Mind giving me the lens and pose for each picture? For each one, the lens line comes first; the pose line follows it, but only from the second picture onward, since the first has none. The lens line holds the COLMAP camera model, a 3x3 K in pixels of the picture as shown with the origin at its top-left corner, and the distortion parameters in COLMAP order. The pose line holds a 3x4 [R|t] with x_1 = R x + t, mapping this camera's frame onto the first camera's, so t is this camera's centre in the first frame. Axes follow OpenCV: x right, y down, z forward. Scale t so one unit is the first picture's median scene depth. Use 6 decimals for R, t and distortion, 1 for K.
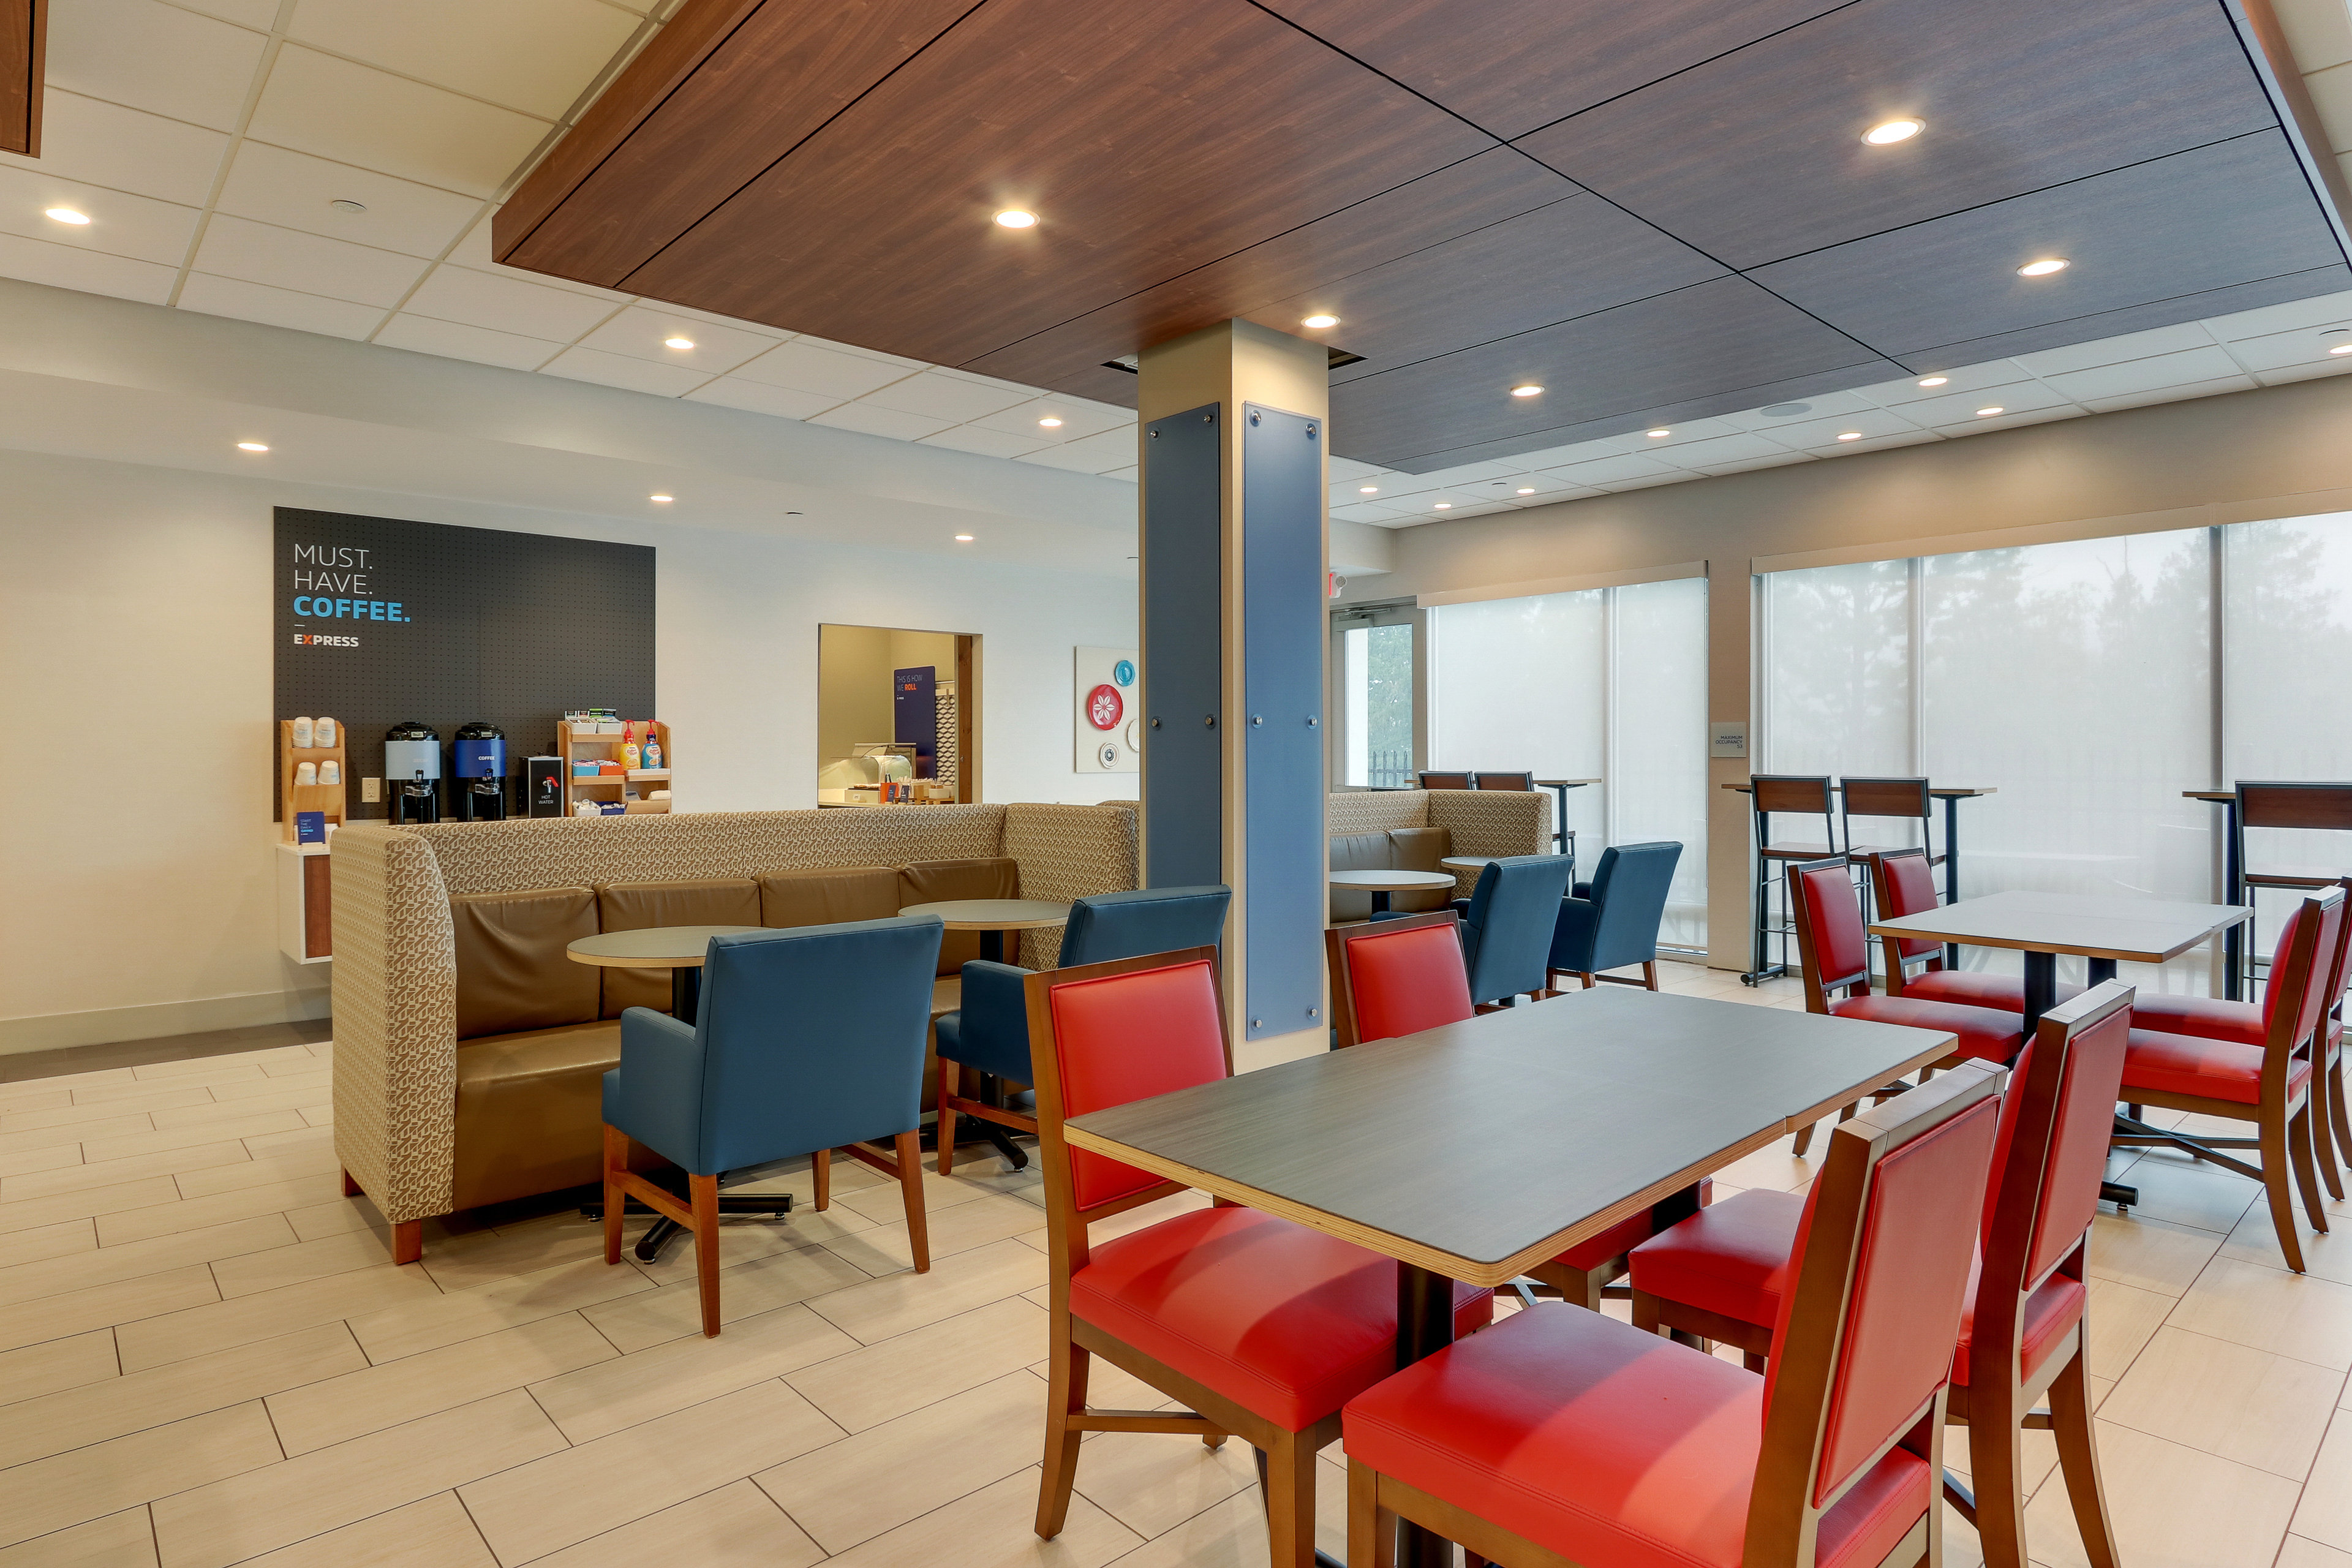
lens RADIAL K [[1266.2, 0, 1164.7], [0, 1266.2, 765.2], [0, 0, 1]] dist [0.003281, 0.001520]
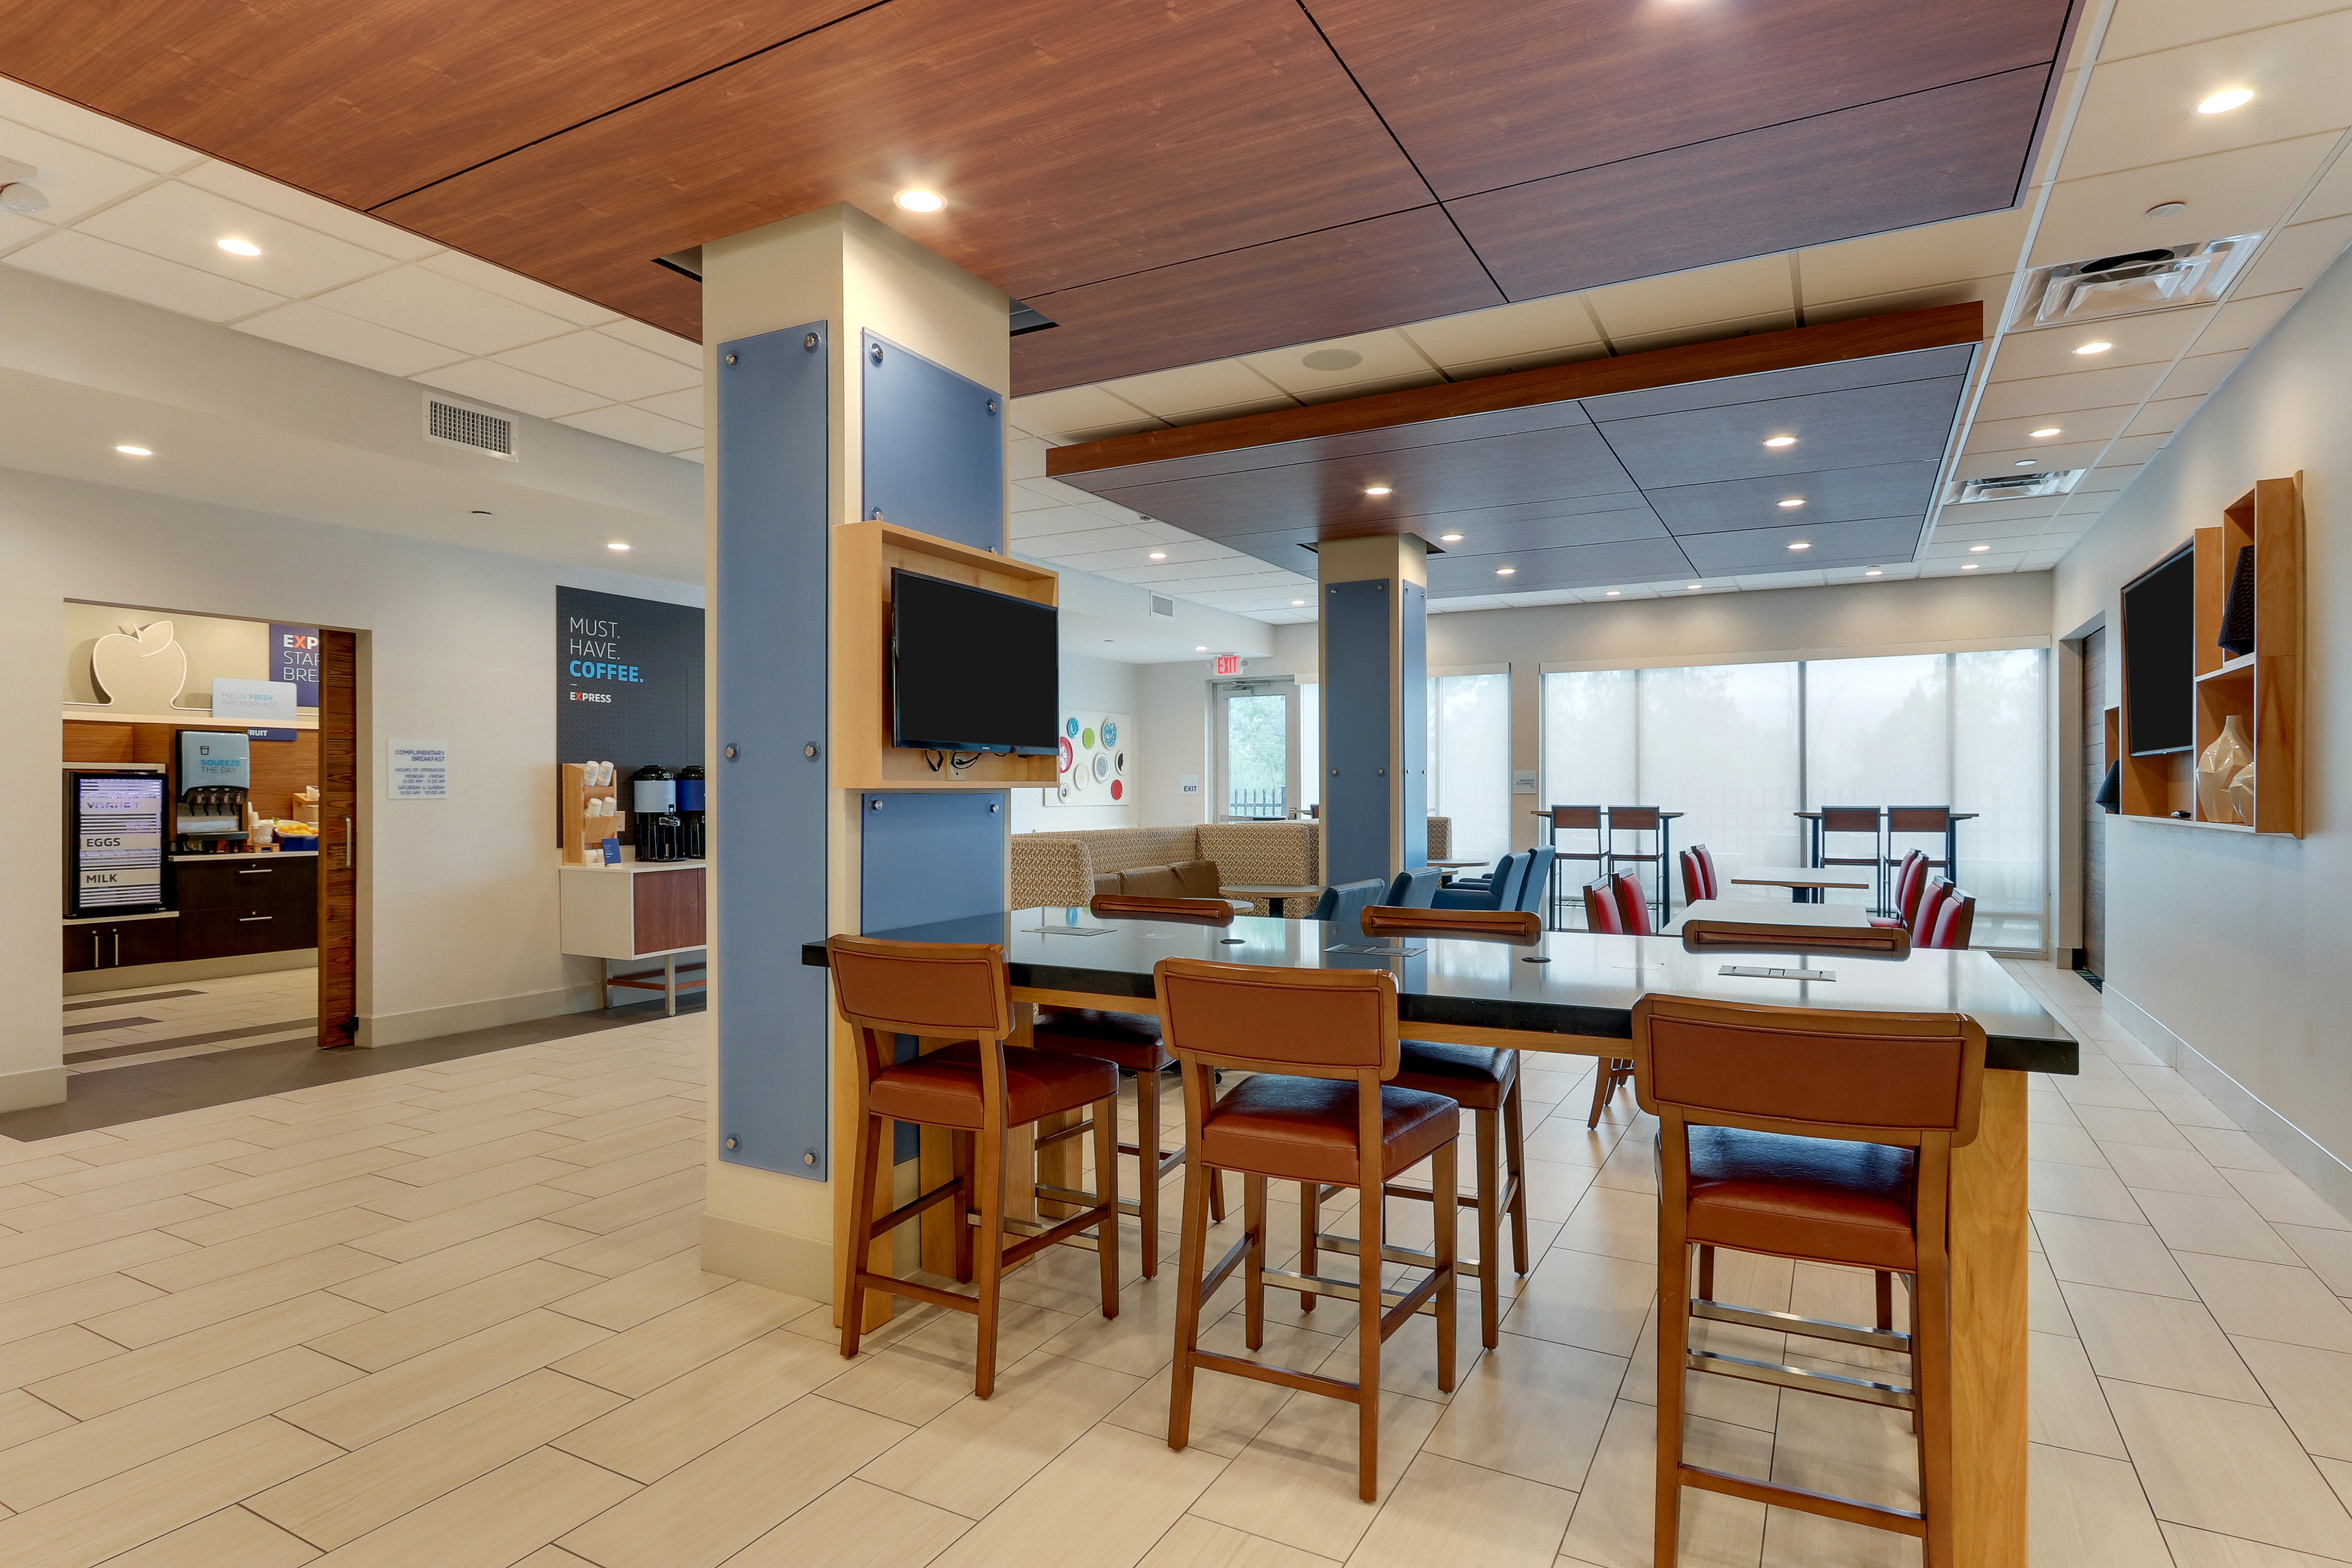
lens RADIAL K [[1266.2, 0, 1183.0], [0, 1266.2, 805.3], [0, 0, 1]] dist [0.003281, 0.001520]
pose [[0.937183, -0.004099, 0.348814, -0.540063], [0.004437, 0.999990, -0.000171, 0.006852], [-0.348810, 0.001708, 0.937192, -0.317531]]
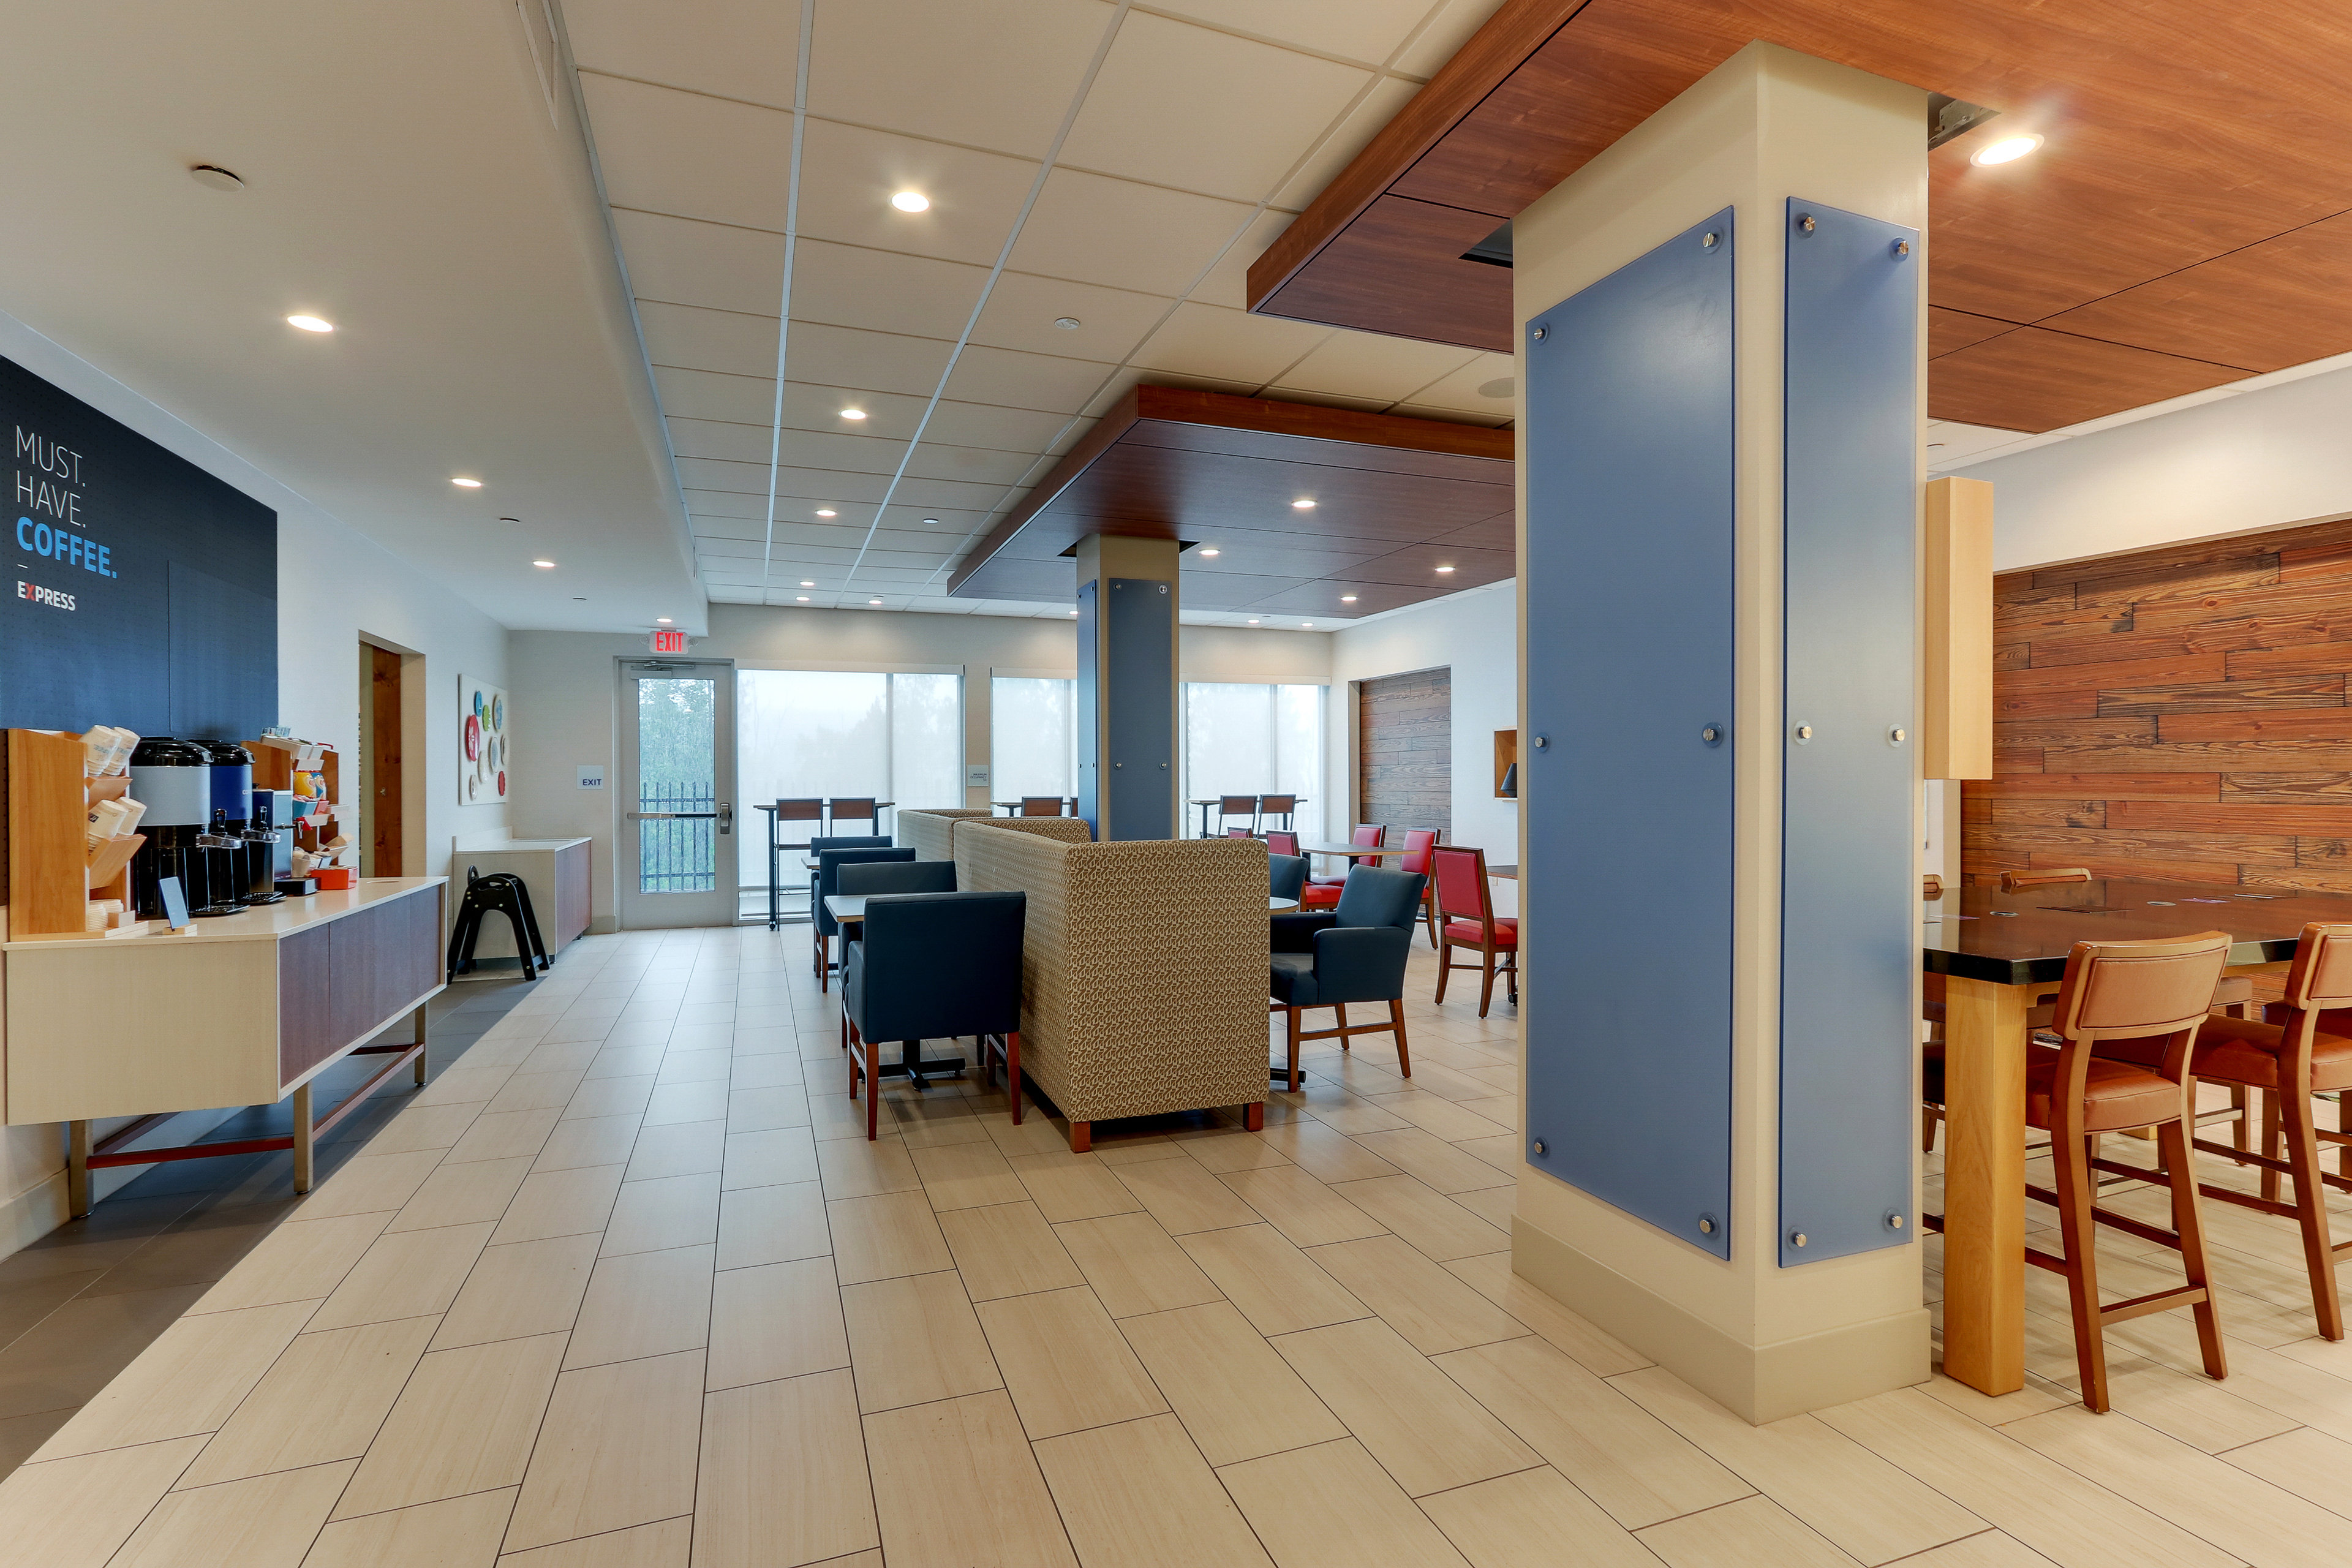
lens RADIAL K [[1112.4, 0, 1164.9], [0, 1112.4, 786.8], [0, 0, 1]] dist [0.000037, 0.004581]
pose [[0.349111, -0.003020, 0.937077, -0.946485], [0.014562, 0.999892, -0.002202, 0.000203], [-0.936968, 0.014414, 0.349117, 0.316757]]
